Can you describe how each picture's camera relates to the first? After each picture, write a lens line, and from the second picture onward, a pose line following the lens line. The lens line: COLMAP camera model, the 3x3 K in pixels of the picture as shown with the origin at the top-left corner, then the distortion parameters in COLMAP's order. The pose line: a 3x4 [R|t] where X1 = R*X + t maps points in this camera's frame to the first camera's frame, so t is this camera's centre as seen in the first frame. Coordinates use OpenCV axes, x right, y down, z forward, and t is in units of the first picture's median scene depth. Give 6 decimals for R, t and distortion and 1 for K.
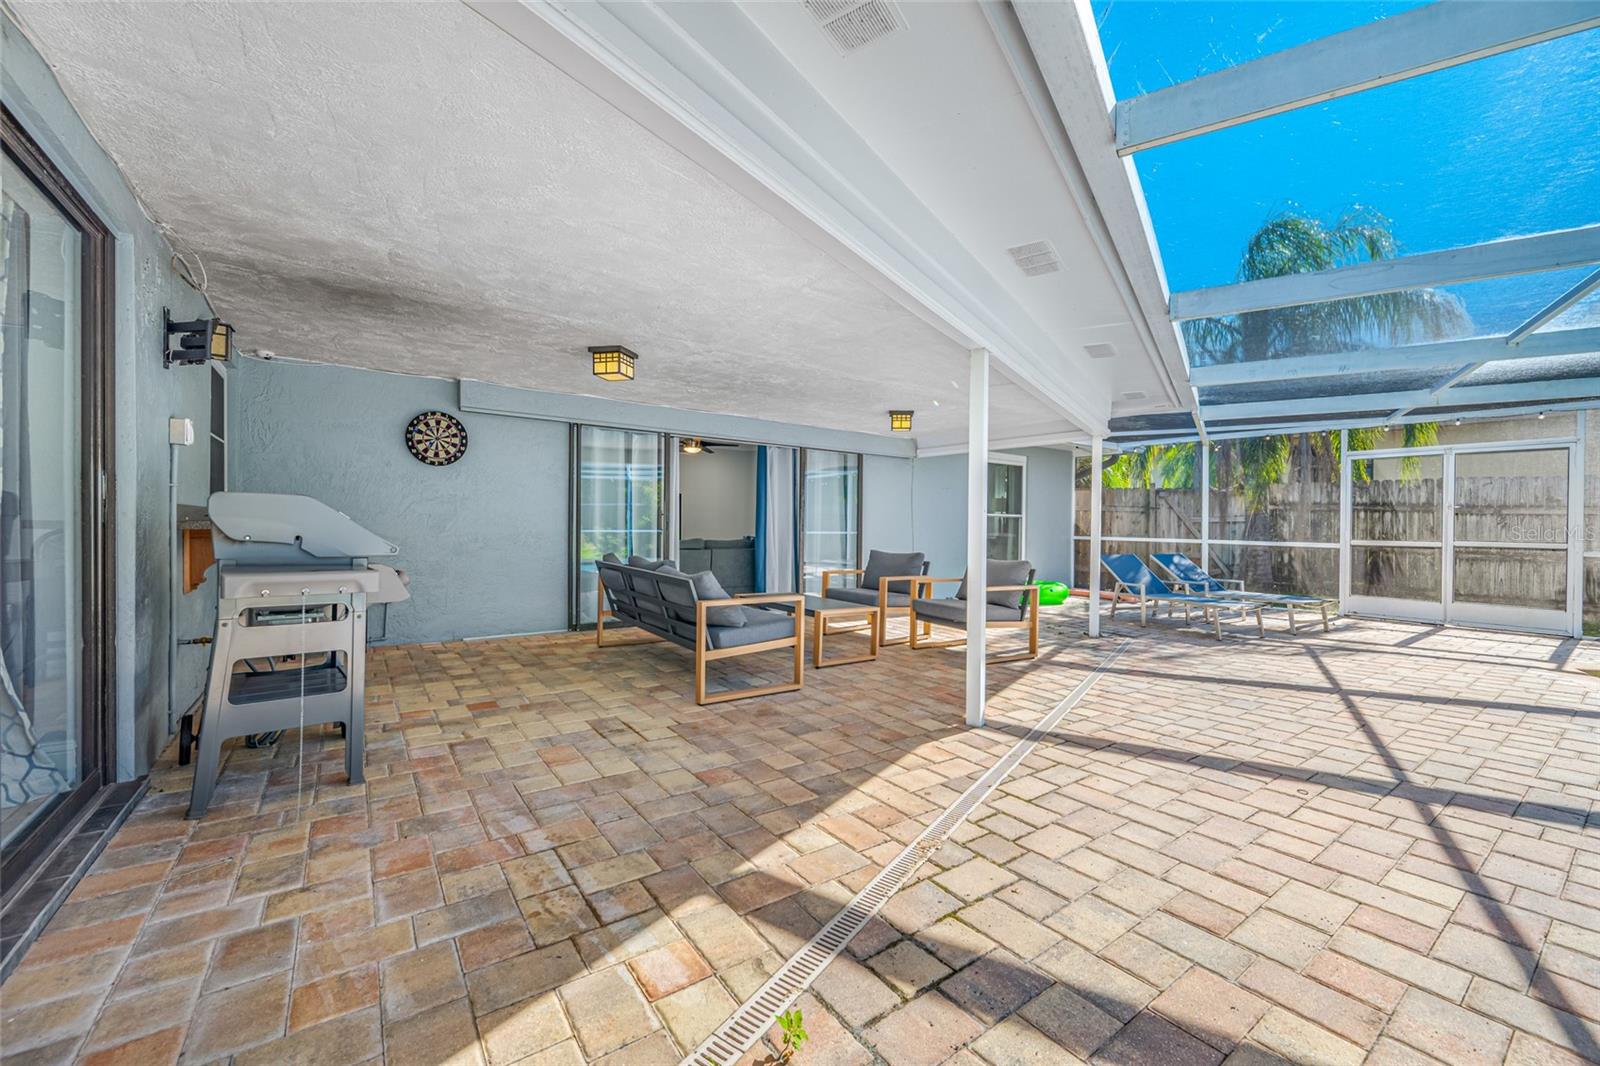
lens RADIAL K [[630.0, 0, 805.3], [0, 630.0, 537.5], [0, 0, 1]] dist [0.011250, 0.000039]
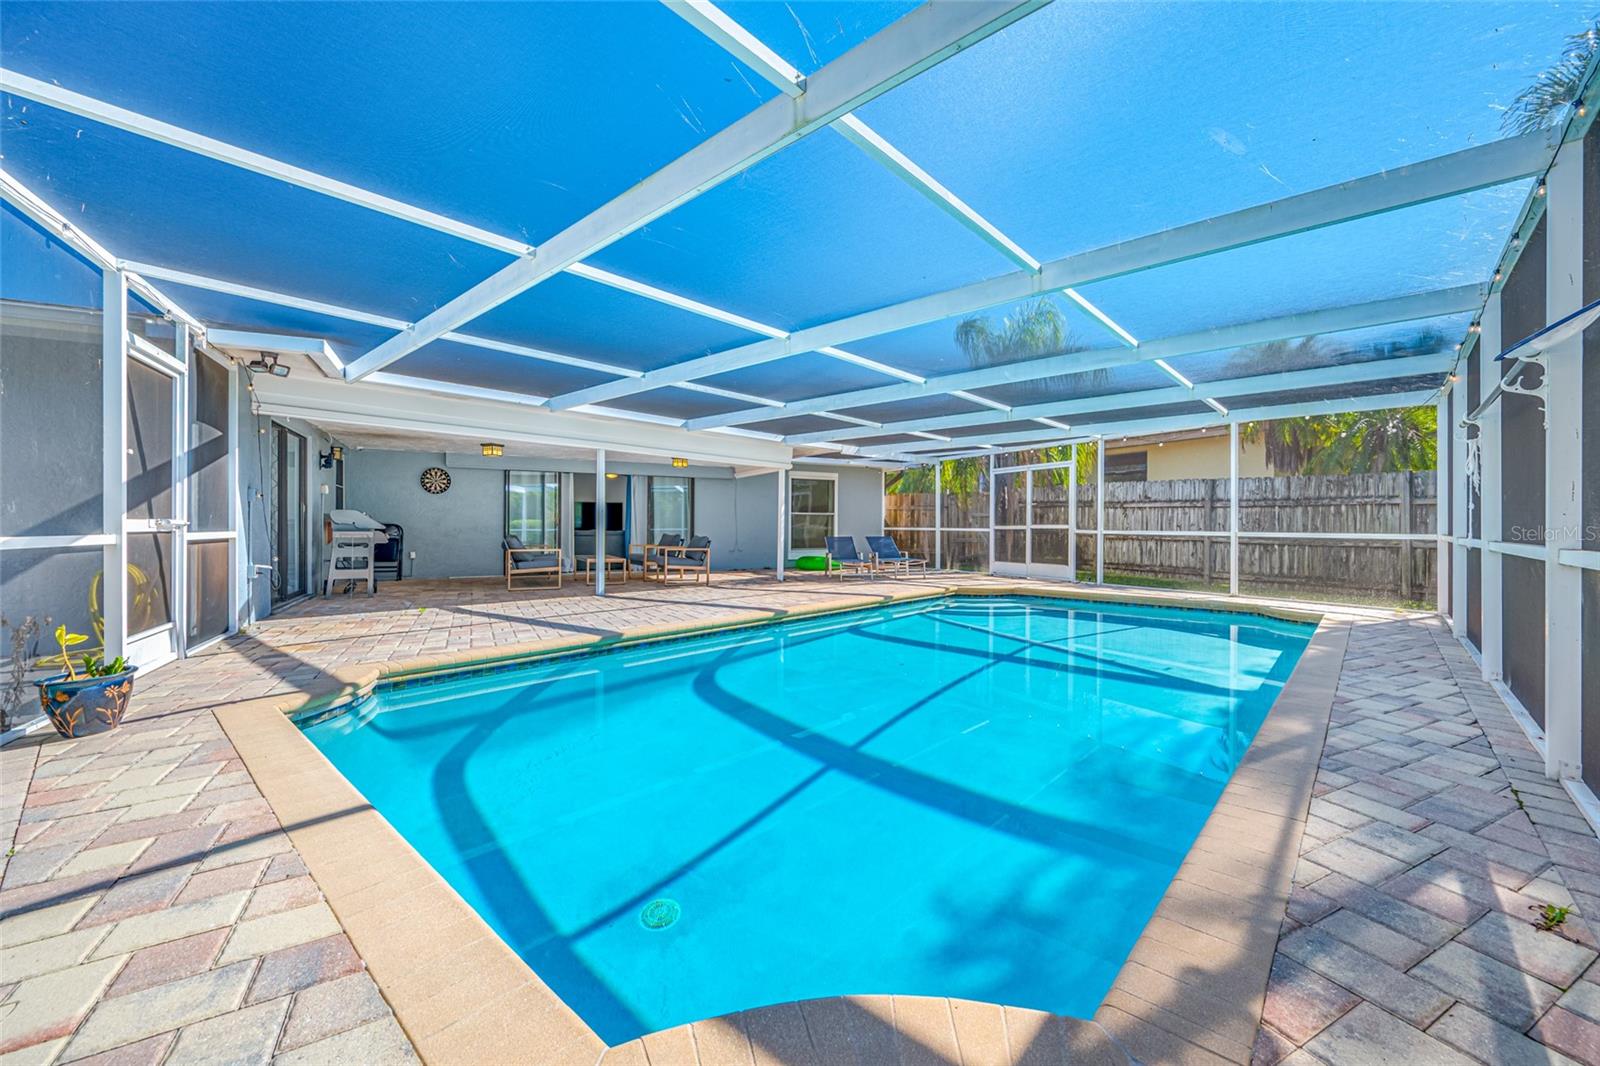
lens RADIAL K [[630.0, 0, 794.0], [0, 630.0, 532.5], [0, 0, 1]] dist [0.011250, 0.000039]
pose [[0.987853, -0.011890, -0.154934, 0.688046], [0.009609, 0.999834, -0.015466, 0.043586], [0.155092, 0.013789, 0.987804, -0.663218]]
